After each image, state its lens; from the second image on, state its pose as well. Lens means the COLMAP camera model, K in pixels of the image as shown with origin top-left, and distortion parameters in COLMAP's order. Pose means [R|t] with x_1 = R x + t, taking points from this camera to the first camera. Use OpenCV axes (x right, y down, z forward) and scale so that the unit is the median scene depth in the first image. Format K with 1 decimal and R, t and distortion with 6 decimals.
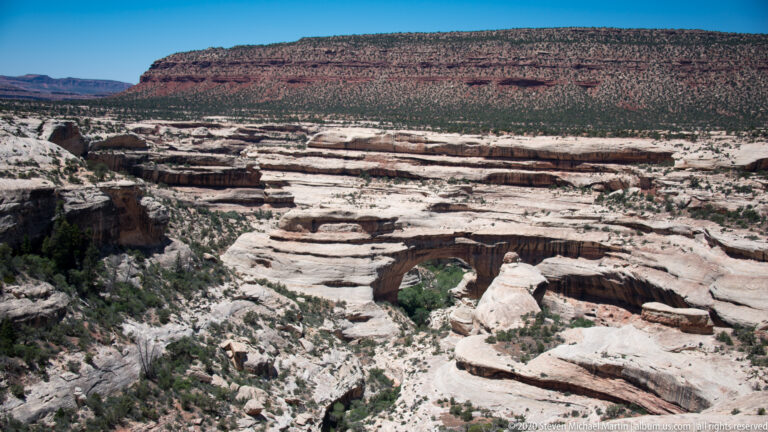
lens RADIAL K [[892.9, 0, 385.7], [0, 892.9, 223.1], [0, 0, 1]] dist [0.124252, 0.000000]
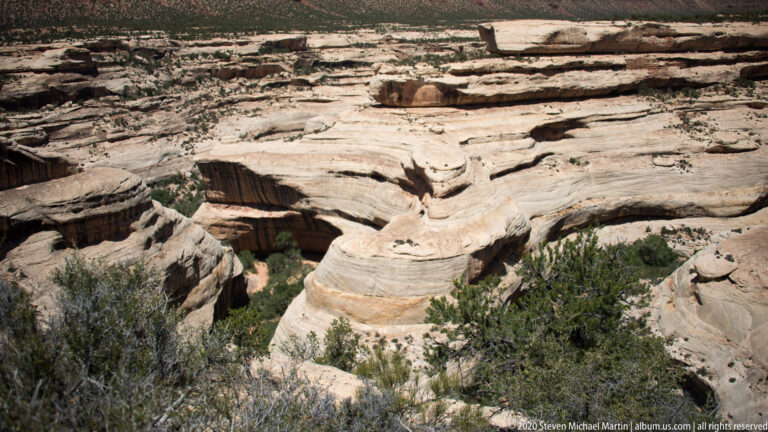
lens RADIAL K [[610.1, 0, 388.6], [0, 610.1, 189.2], [0, 0, 1]] dist [-0.129562, 0.065861]
pose [[0.567490, -0.251592, 0.784001, -0.589848], [0.139871, 0.967790, 0.209328, -0.122629], [-0.811413, -0.009133, 0.584401, 1.090524]]
